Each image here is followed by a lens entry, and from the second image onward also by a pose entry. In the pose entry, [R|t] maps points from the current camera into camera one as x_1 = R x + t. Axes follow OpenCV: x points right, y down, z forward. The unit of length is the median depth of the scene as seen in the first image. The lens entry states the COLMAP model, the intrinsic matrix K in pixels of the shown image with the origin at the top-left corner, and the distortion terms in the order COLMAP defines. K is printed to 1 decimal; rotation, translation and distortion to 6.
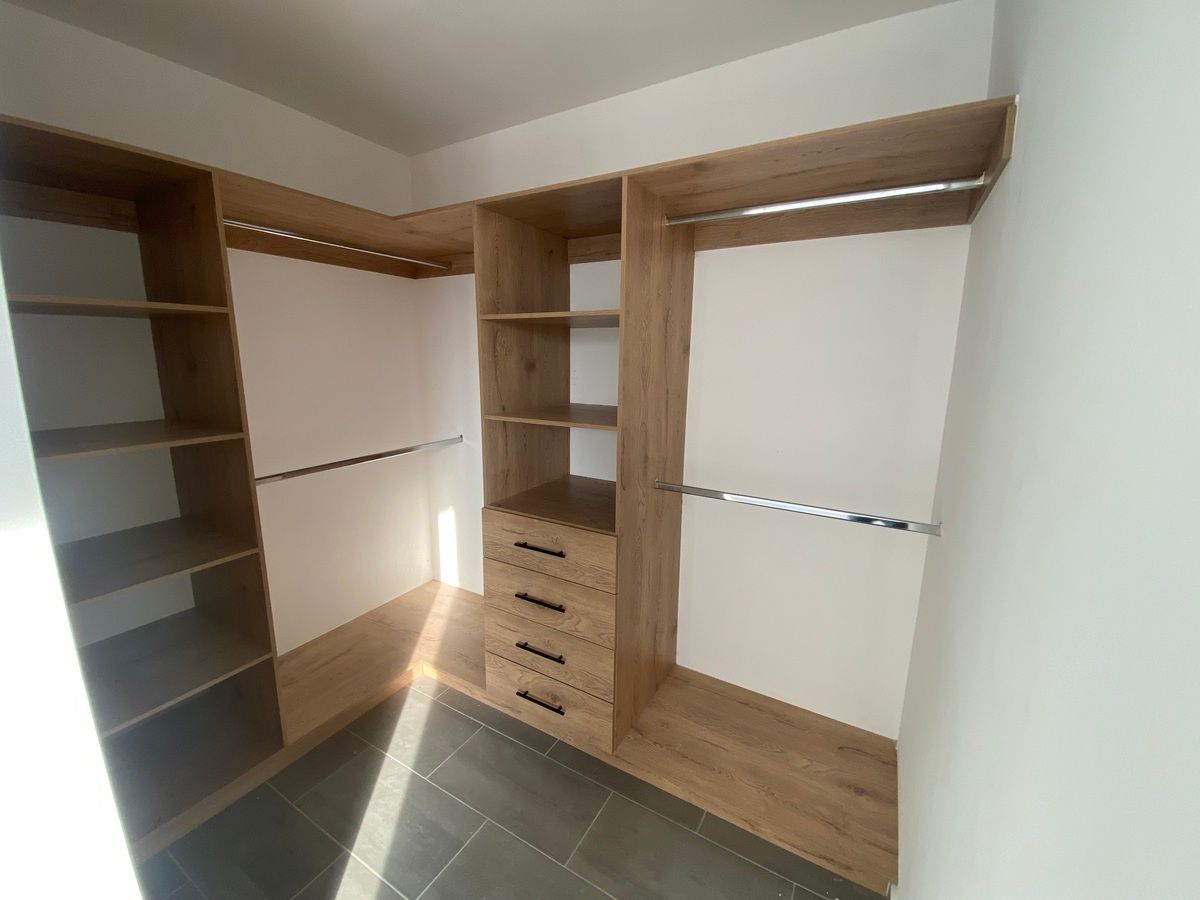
lens RADIAL K [[481.9, 0, 598.2], [0, 481.9, 446.0], [0, 0, 1]] dist [0.043746, -0.037221]
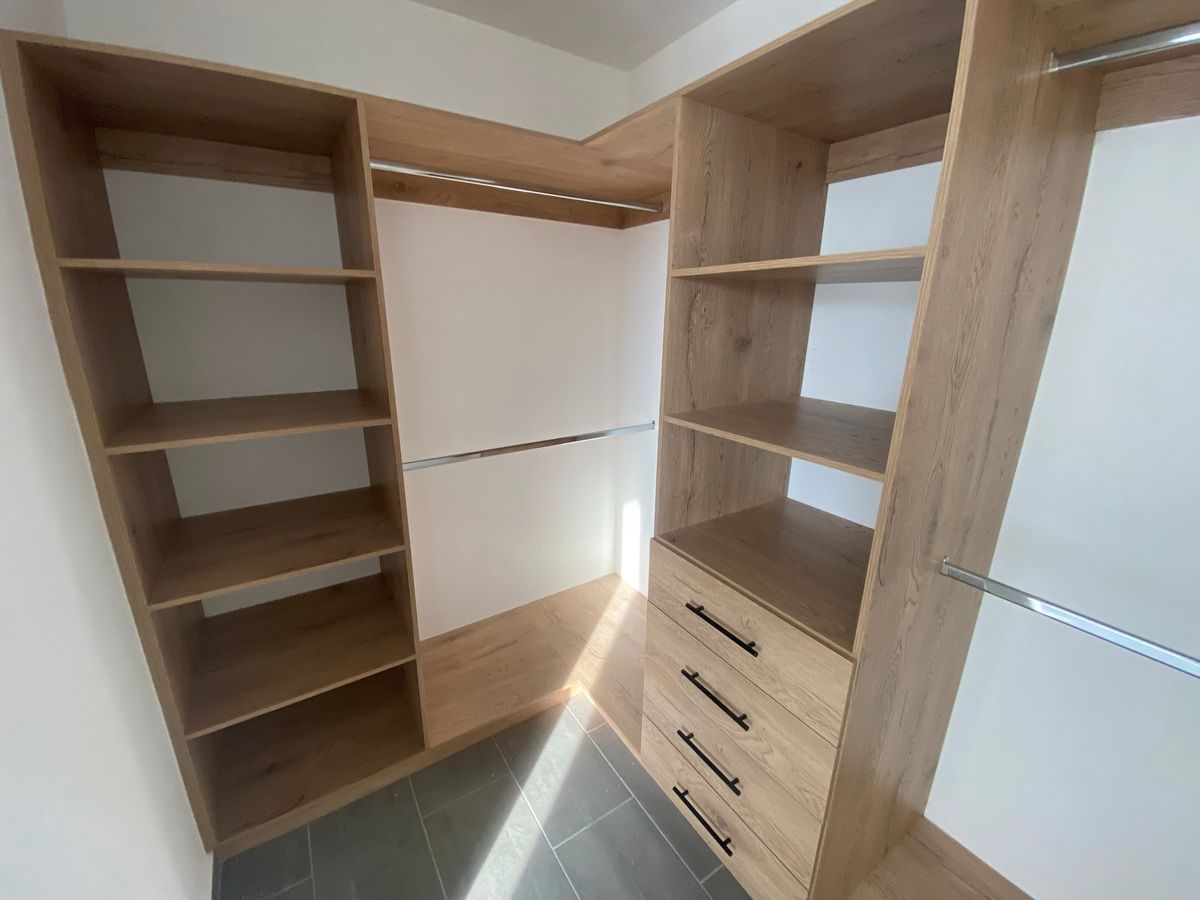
lens RADIAL K [[481.9, 0, 598.2], [0, 481.9, 446.0], [0, 0, 1]] dist [0.043746, -0.037221]
pose [[0.894911, 0.121637, -0.429346, -0.013064], [-0.085136, 0.991000, 0.103302, -0.081578], [0.438047, -0.055893, 0.897213, 0.309395]]
